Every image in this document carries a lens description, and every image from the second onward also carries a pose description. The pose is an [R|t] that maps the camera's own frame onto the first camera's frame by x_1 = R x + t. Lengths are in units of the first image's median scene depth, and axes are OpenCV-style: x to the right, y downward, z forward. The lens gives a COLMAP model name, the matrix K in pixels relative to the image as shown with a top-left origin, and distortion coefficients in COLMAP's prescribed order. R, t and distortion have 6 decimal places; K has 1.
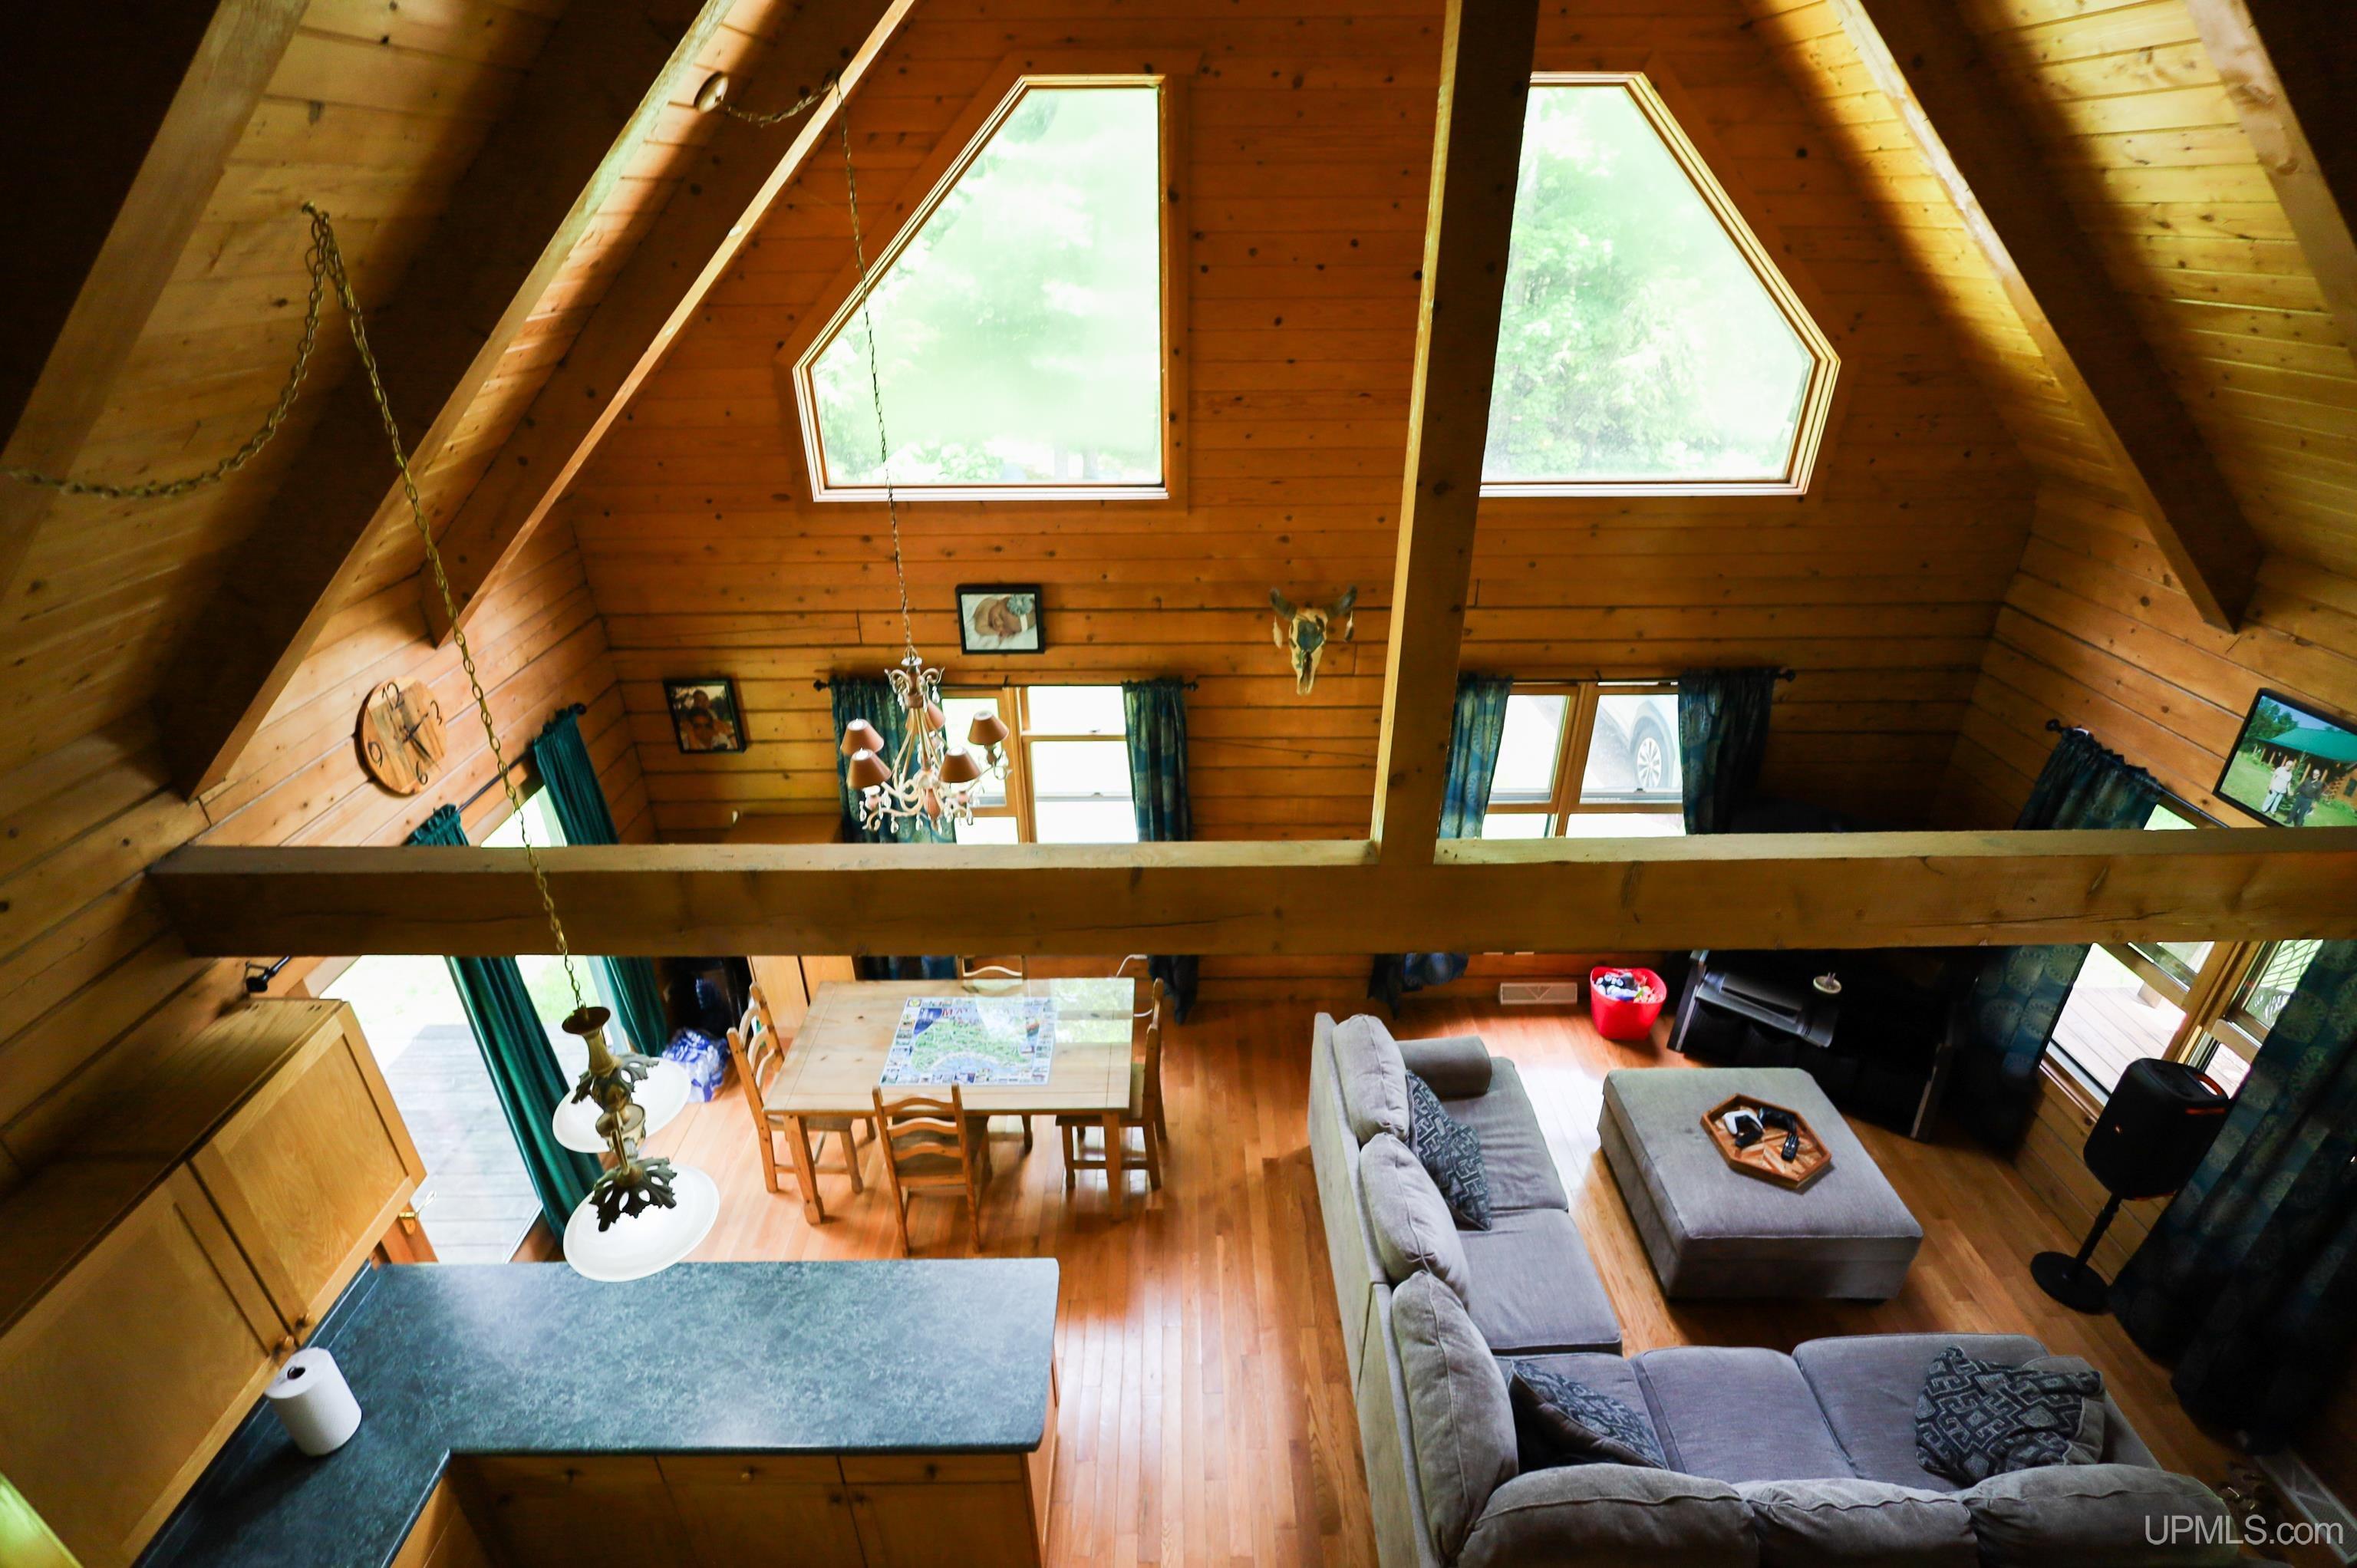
lens RADIAL K [[1095.0, 0, 1184.0], [0, 1095.0, 784.3], [0, 0, 1]] dist [-0.001823, 0.000784]
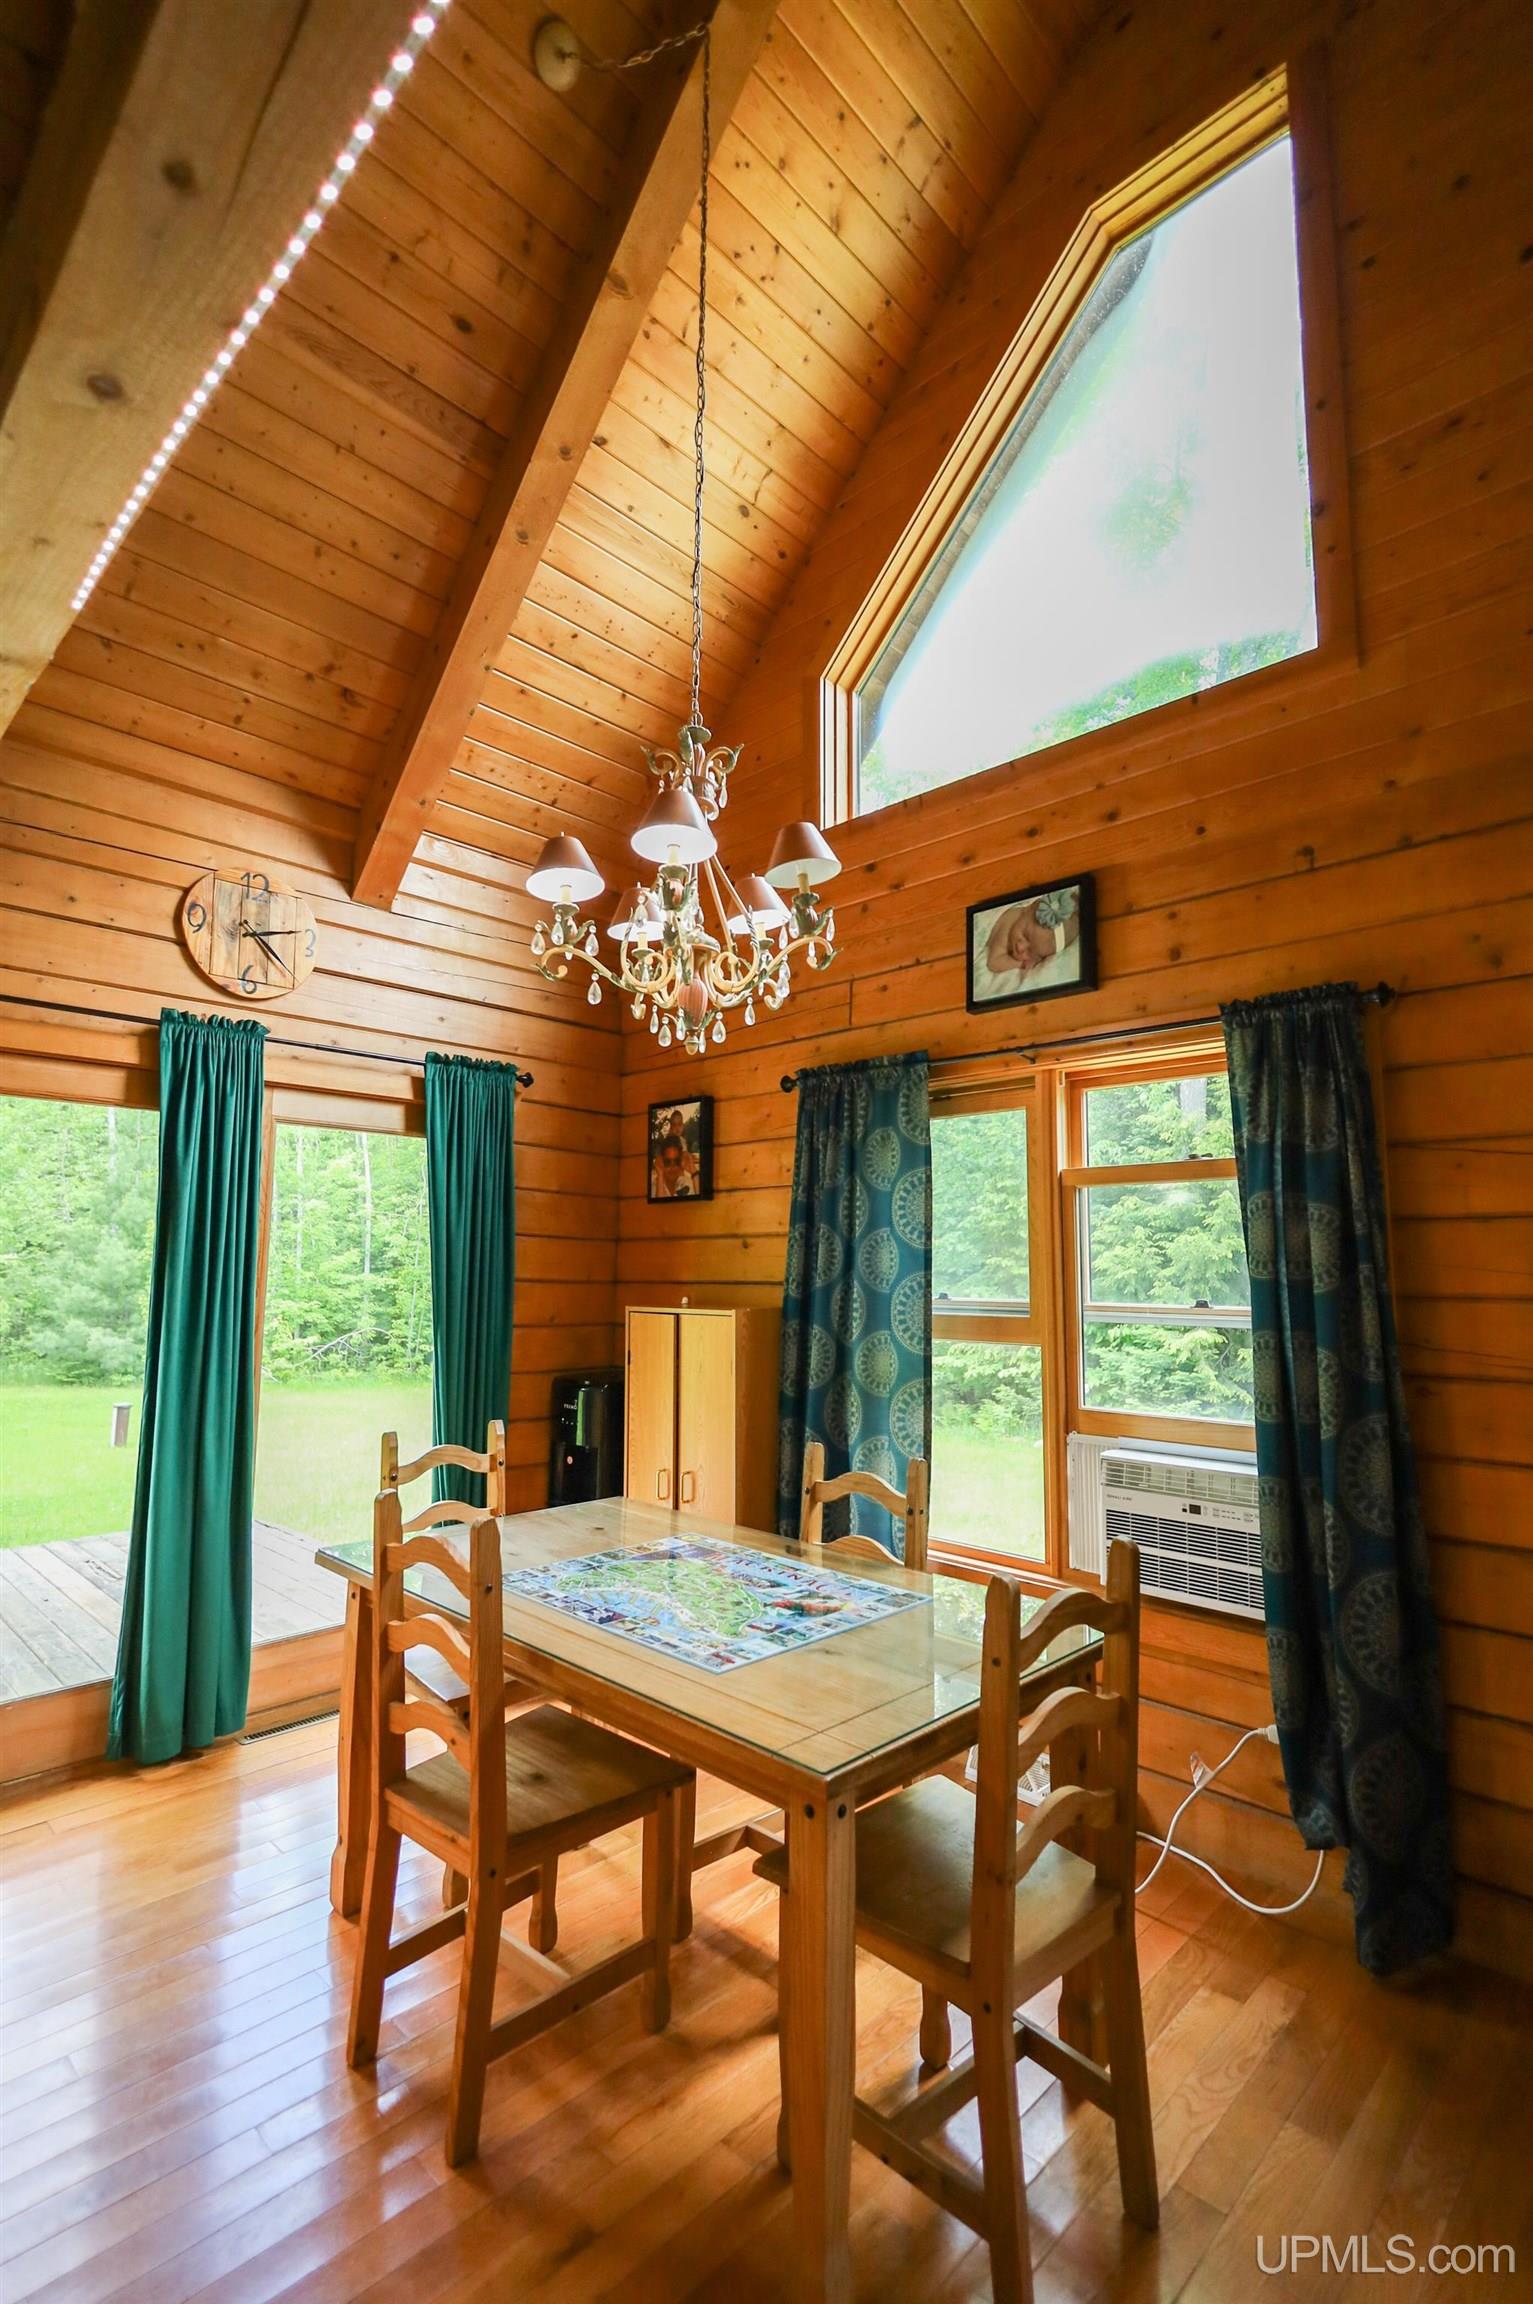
lens RADIAL K [[1070.5, 0, 775.5], [0, 1070.5, 1150.6], [0, 0, 1]] dist [-0.001823, 0.000784]
pose [[0.717195, -0.068651, -0.693483, 0.135023], [-0.337632, 0.836307, -0.431967, 0.247272], [0.609620, 0.543946, 0.576617, 0.632965]]
